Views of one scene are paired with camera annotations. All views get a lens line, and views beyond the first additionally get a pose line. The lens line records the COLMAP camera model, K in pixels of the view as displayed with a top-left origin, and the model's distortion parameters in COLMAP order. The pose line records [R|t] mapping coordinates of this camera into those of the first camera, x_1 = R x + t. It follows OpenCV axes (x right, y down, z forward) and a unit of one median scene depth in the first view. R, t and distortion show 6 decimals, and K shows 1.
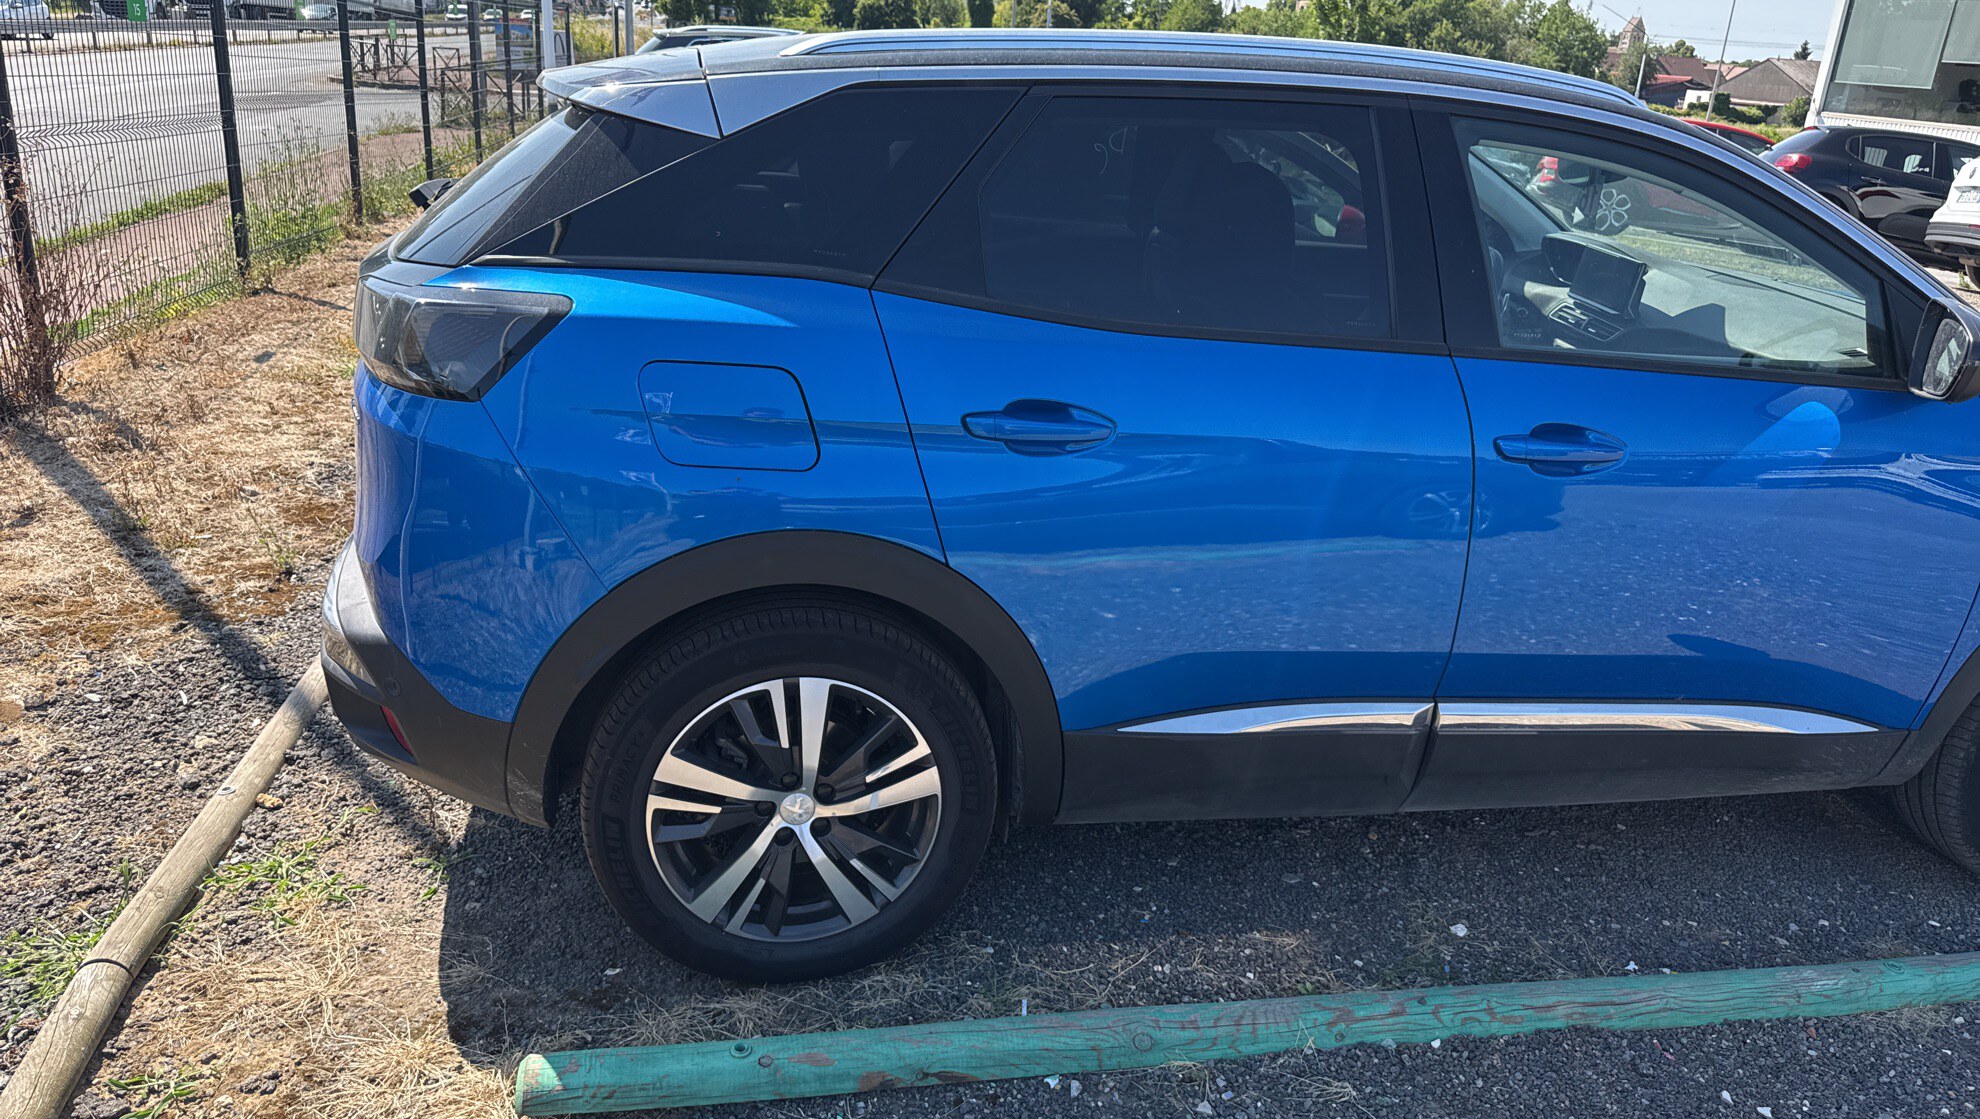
lens RADIAL K [[1344.2, 0, 995.7], [0, 1344.2, 513.0], [0, 0, 1]] dist [0.108373, -0.212863]
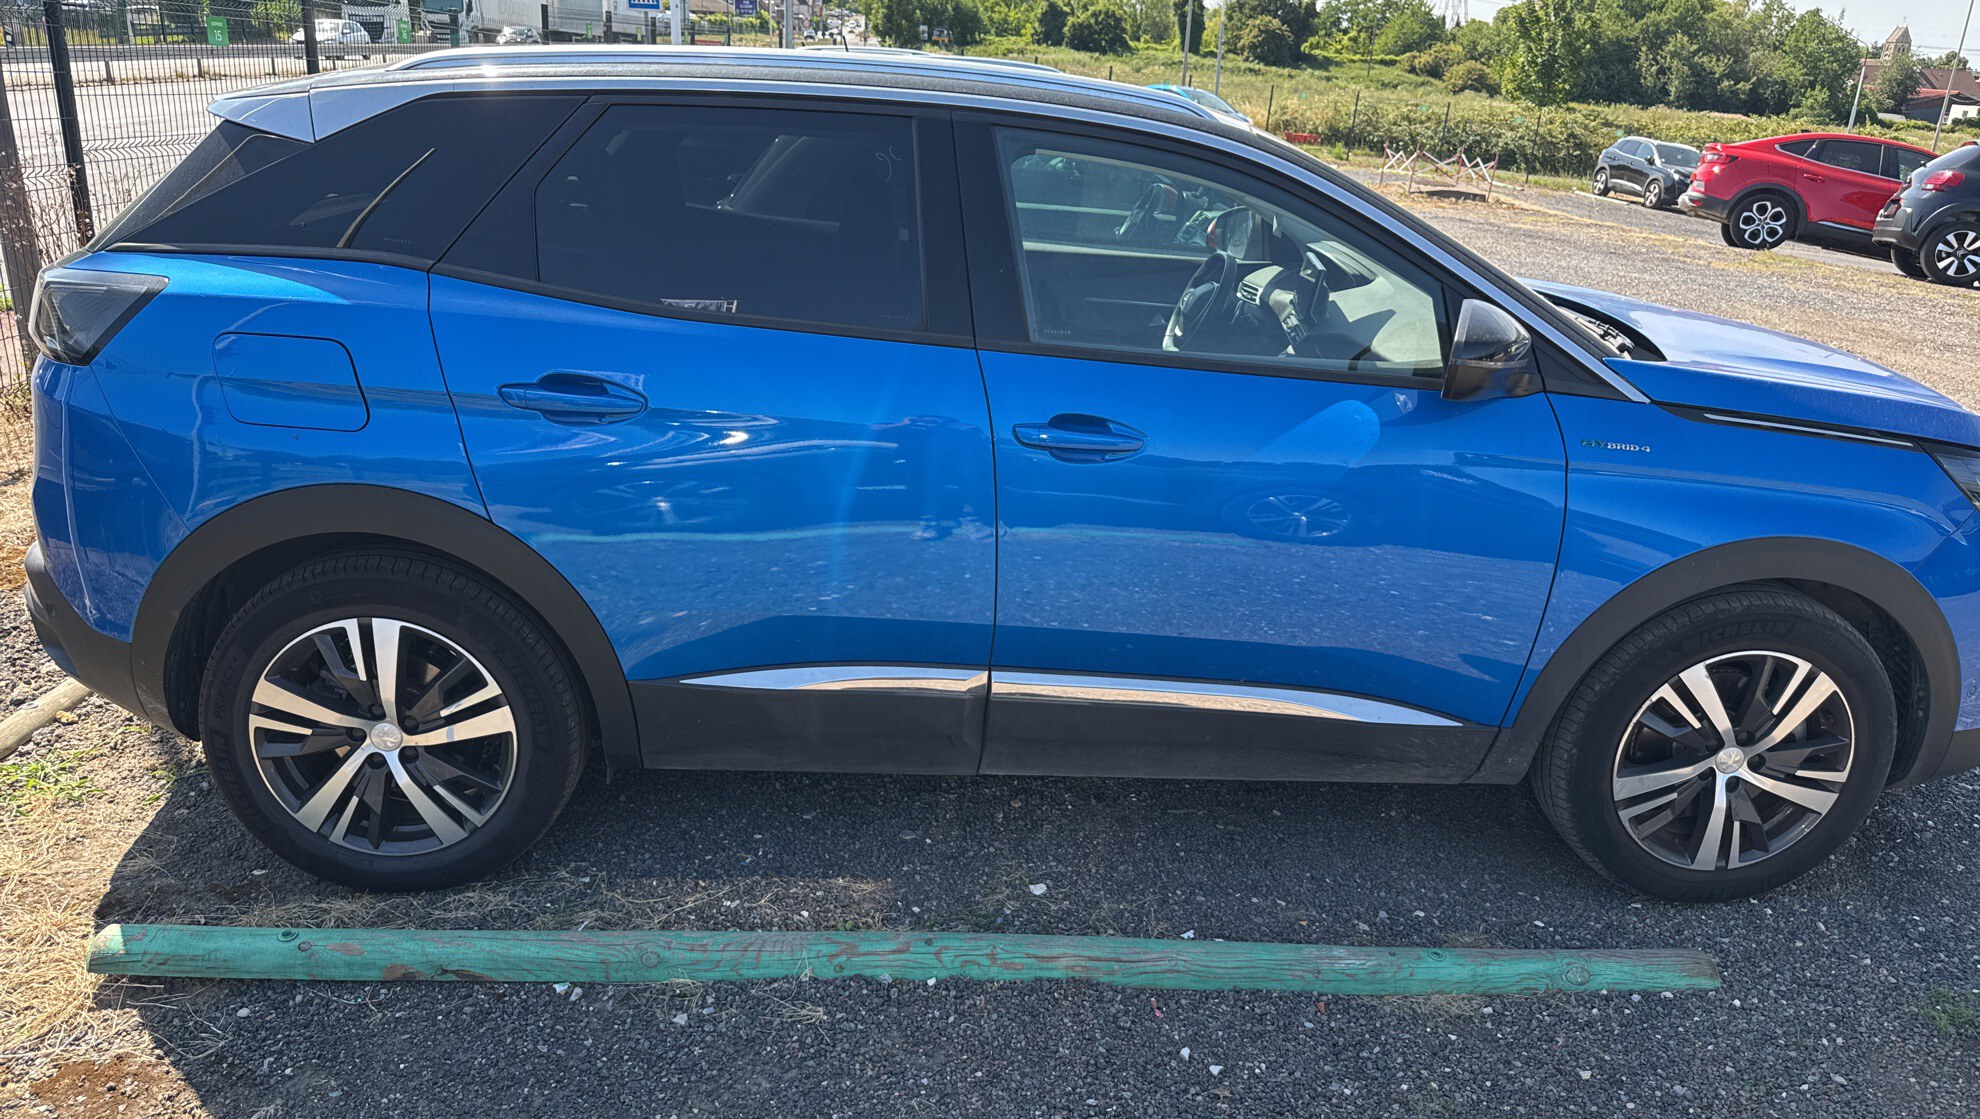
lens RADIAL K [[1457.5, 0, 1451.5], [0, 1457.5, 550.8], [0, 0, 1]] dist [0.029535, -0.028402]
pose [[0.992857, 0.034908, -0.114091, 0.853946], [-0.035715, 0.999349, -0.005039, 0.038606], [0.113841, 0.009078, 0.993458, -0.110909]]
